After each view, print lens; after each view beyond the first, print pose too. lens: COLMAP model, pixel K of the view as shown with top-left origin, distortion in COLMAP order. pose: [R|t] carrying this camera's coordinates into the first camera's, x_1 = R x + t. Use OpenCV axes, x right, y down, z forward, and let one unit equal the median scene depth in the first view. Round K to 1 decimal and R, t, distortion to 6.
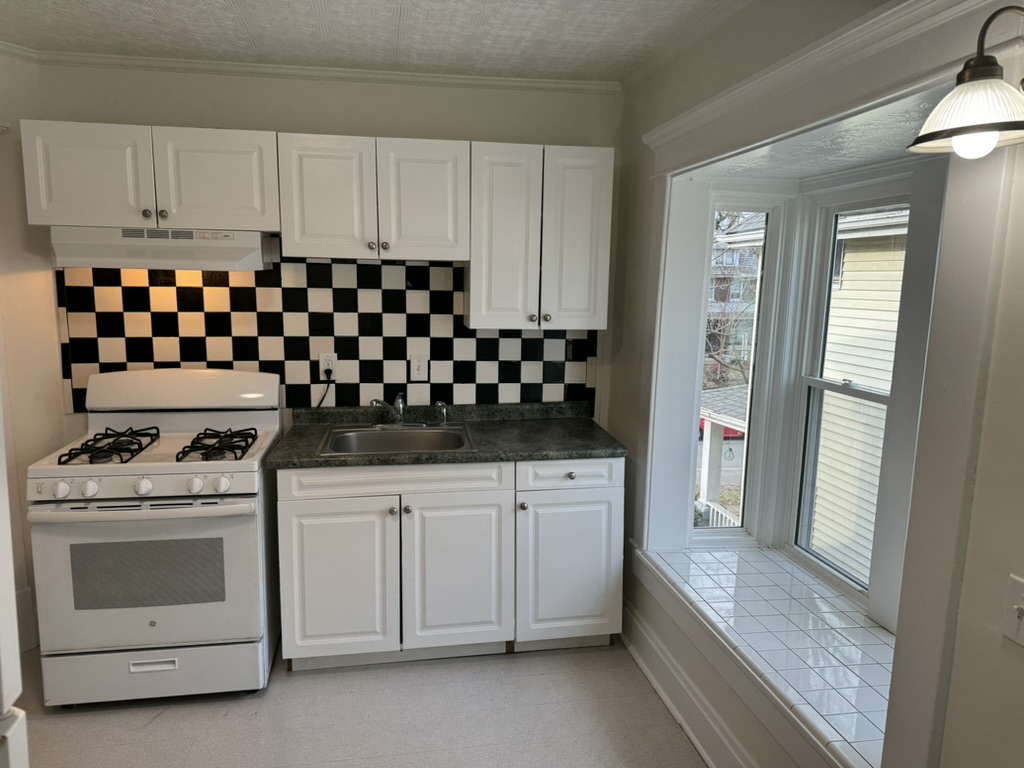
lens RADIAL K [[725.3, 0, 513.9], [0, 725.3, 389.9], [0, 0, 1]] dist [0.055501, -0.032176]
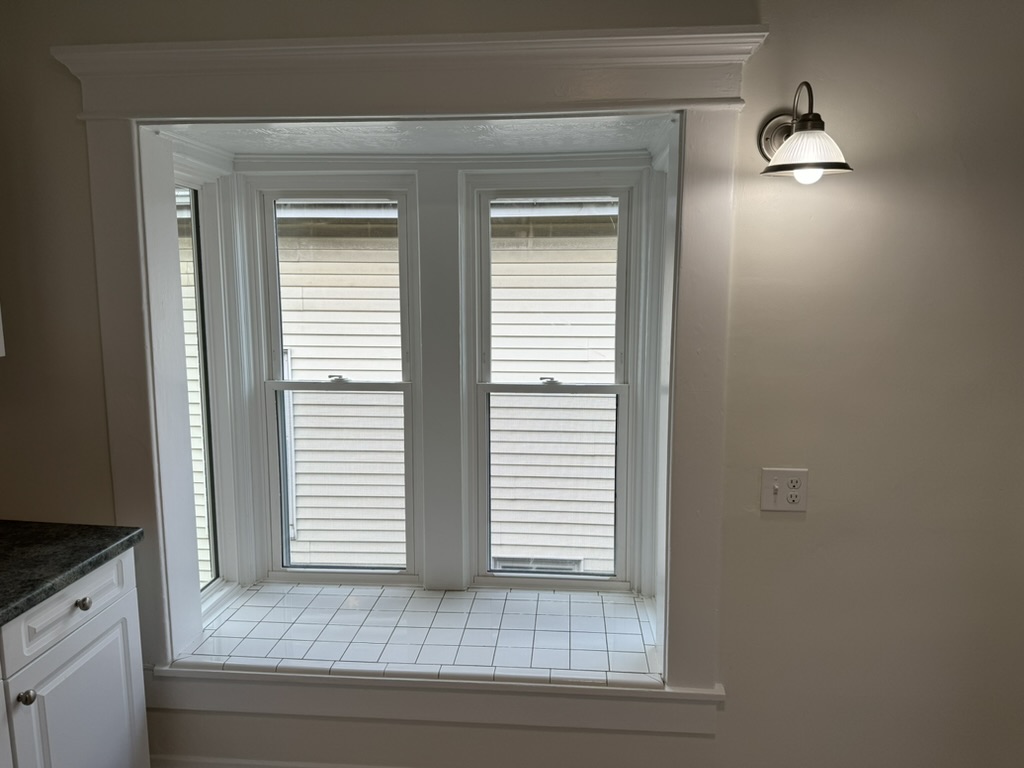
lens RADIAL K [[725.3, 0, 513.4], [0, 725.3, 379.7], [0, 0, 1]] dist [0.055501, -0.032176]
pose [[0.270004, -0.154688, 0.950352, -0.373553], [0.155568, 0.981051, 0.115486, -0.077320], [-0.950209, 0.116663, 0.288952, 0.472063]]
